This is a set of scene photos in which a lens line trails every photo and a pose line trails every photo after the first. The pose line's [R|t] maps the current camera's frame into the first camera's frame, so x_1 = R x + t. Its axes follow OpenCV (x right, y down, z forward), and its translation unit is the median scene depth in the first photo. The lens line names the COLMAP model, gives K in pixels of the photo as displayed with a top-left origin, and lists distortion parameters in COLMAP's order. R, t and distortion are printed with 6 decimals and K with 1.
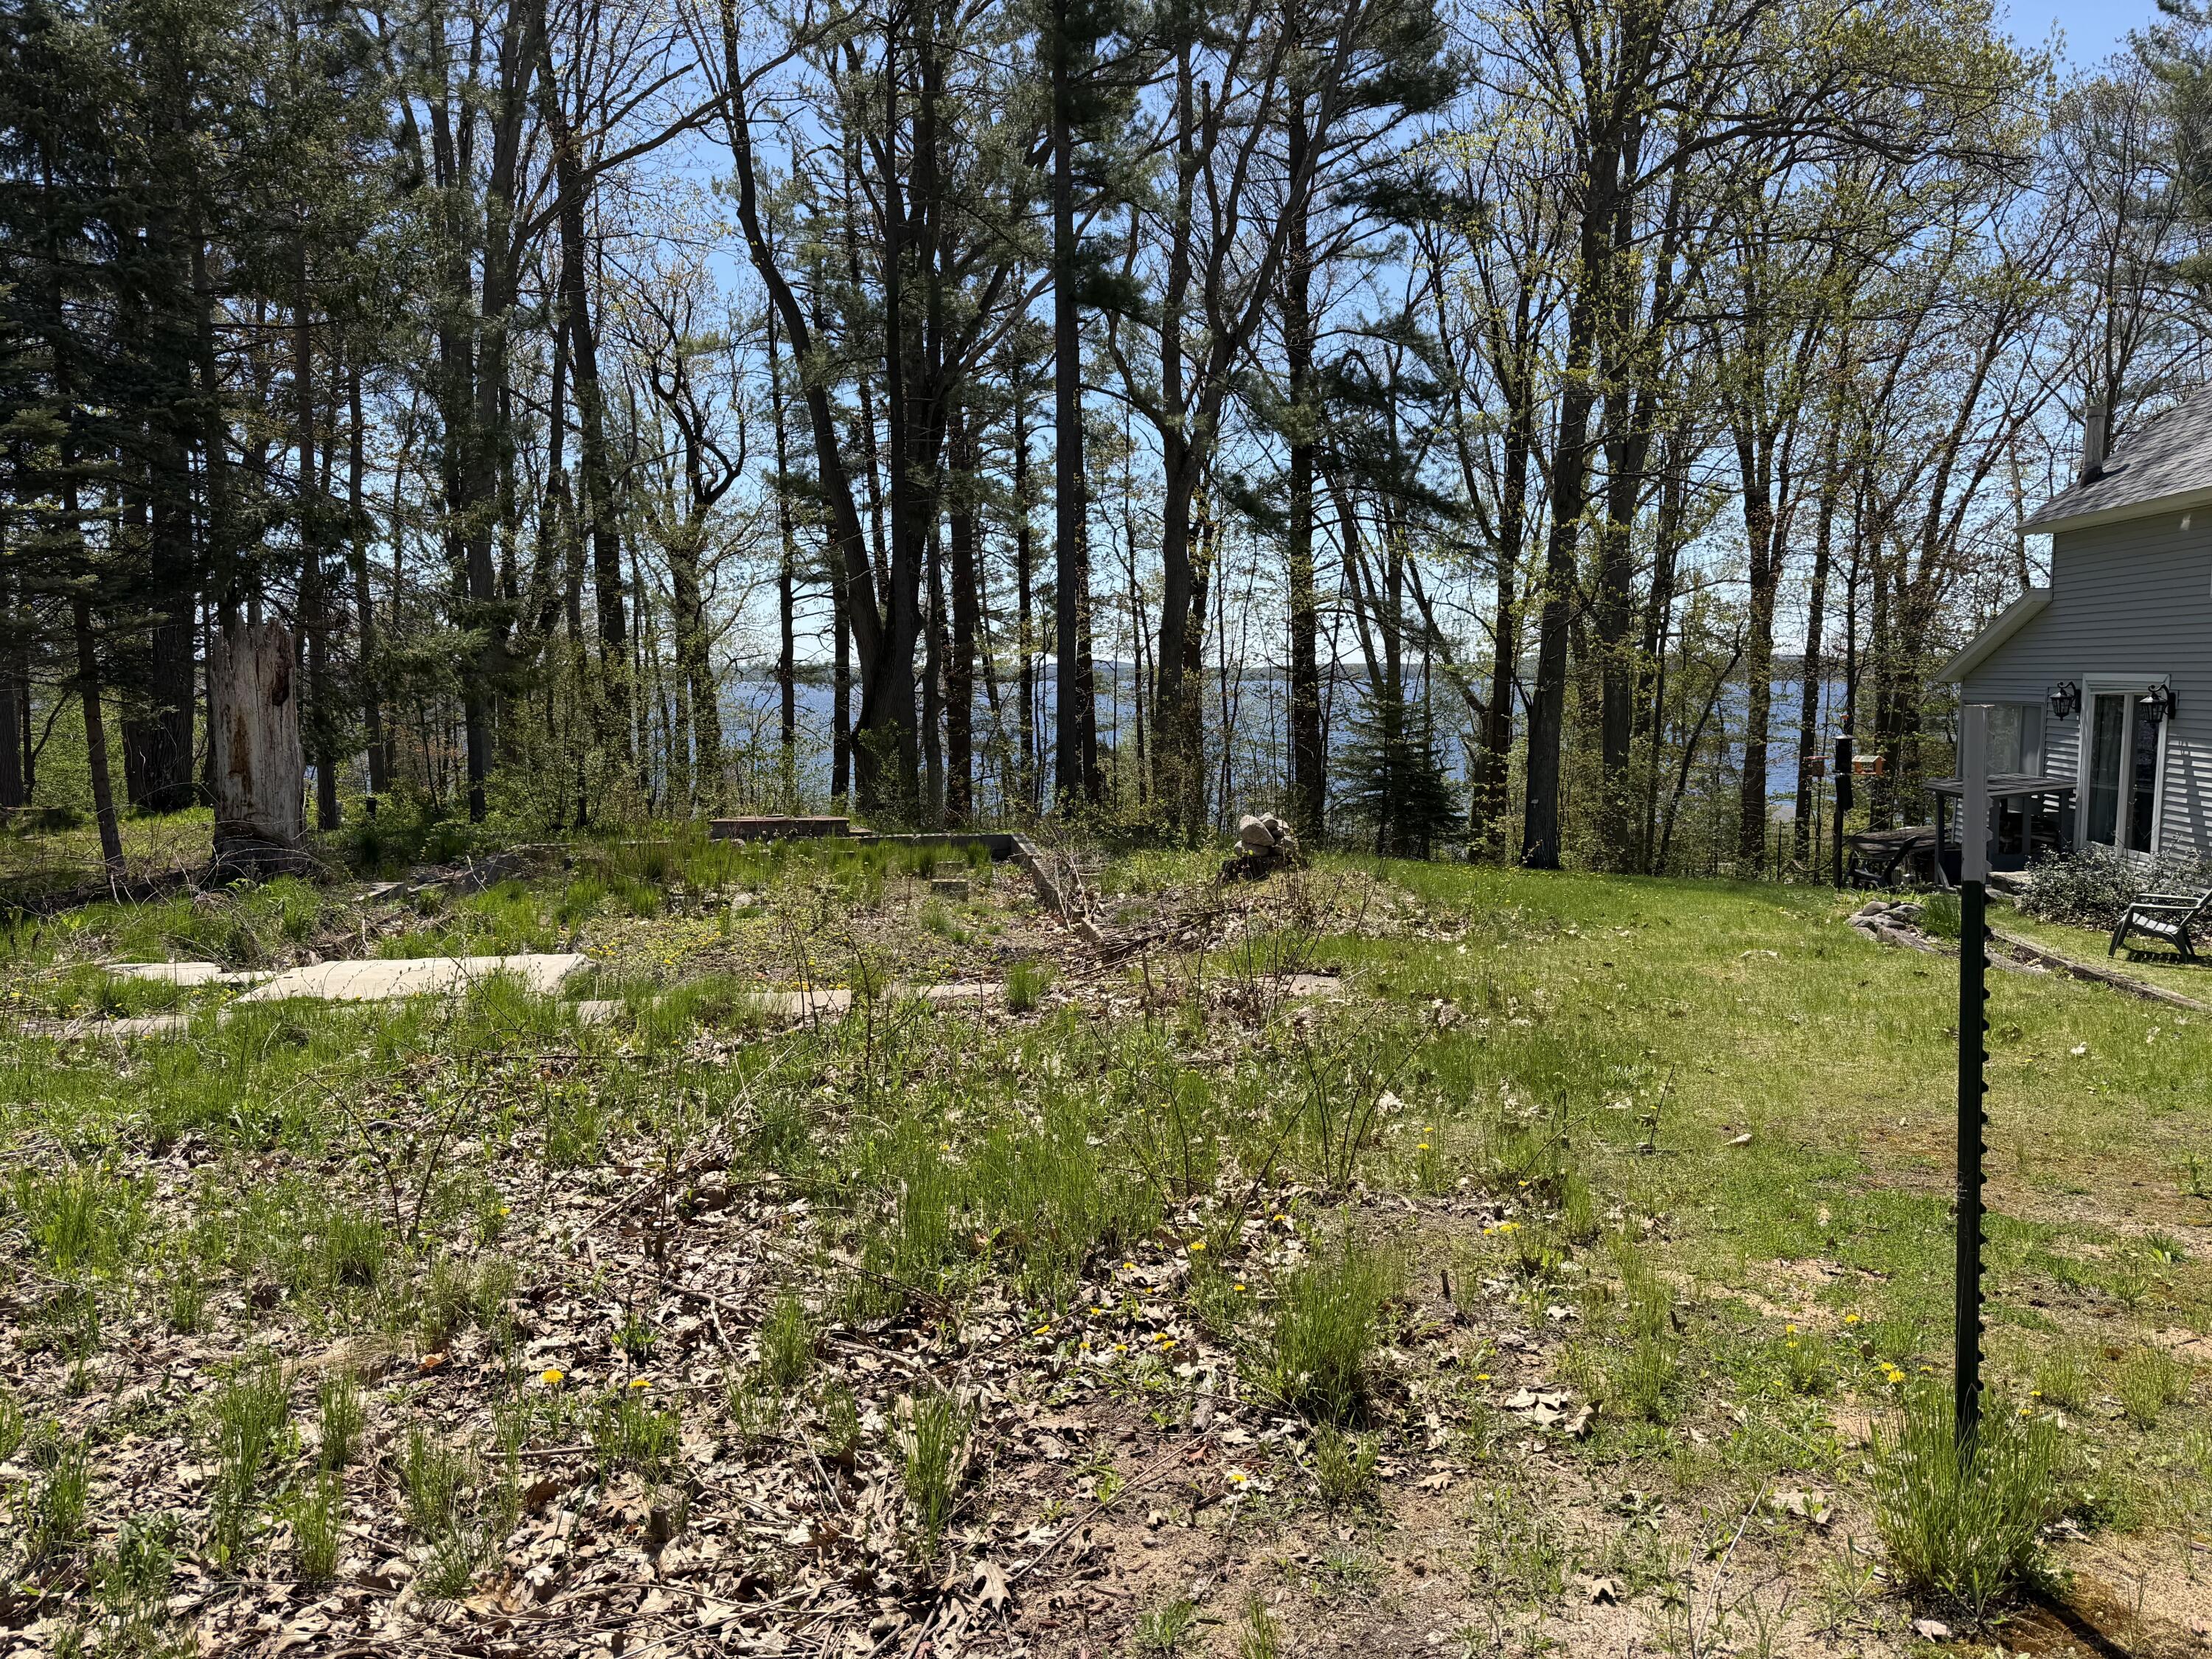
lens RADIAL K [[1521.9, 0, 1124.5], [0, 1521.9, 841.4], [0, 0, 1]] dist [0.051465, 0.000116]
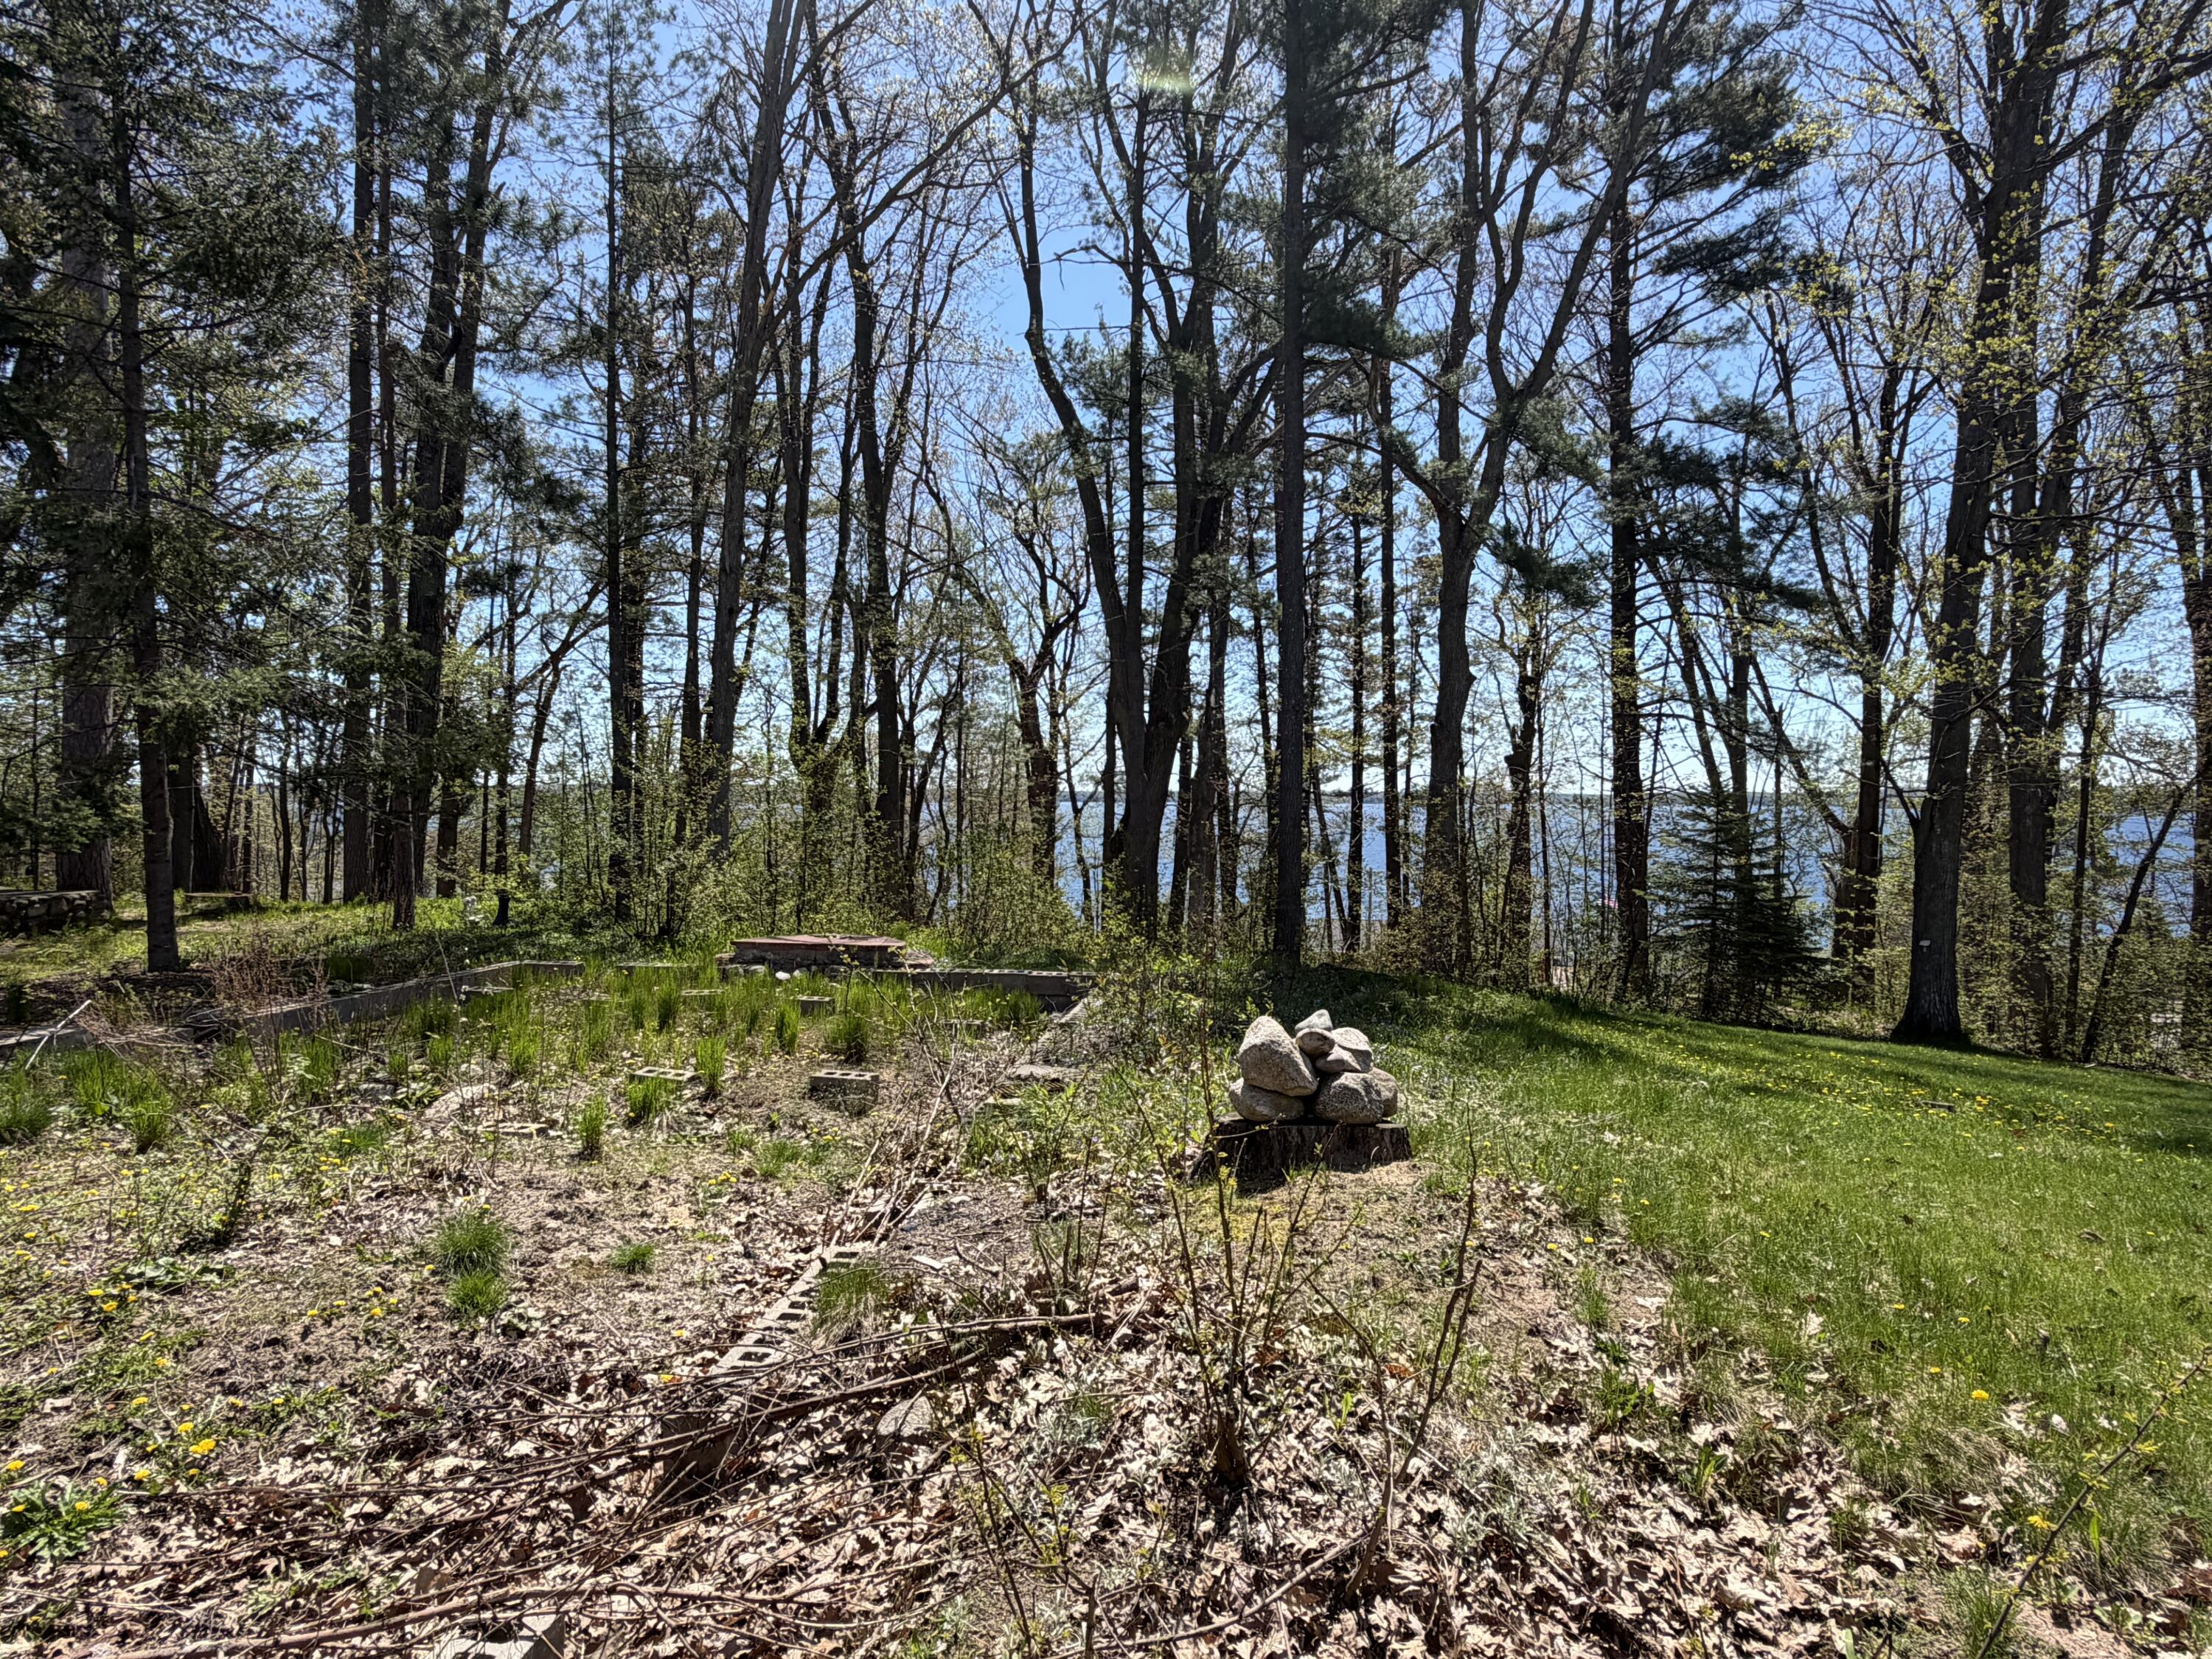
lens RADIAL K [[1238.6, 0, 1106.2], [0, 1238.6, 838.1], [0, 0, 1]] dist [-0.014241, -0.000494]
pose [[0.952983, 0.018047, -0.302486, 0.040492], [-0.041125, 0.996692, -0.070102, -0.011615], [0.300220, 0.079246, 0.950572, 0.185607]]
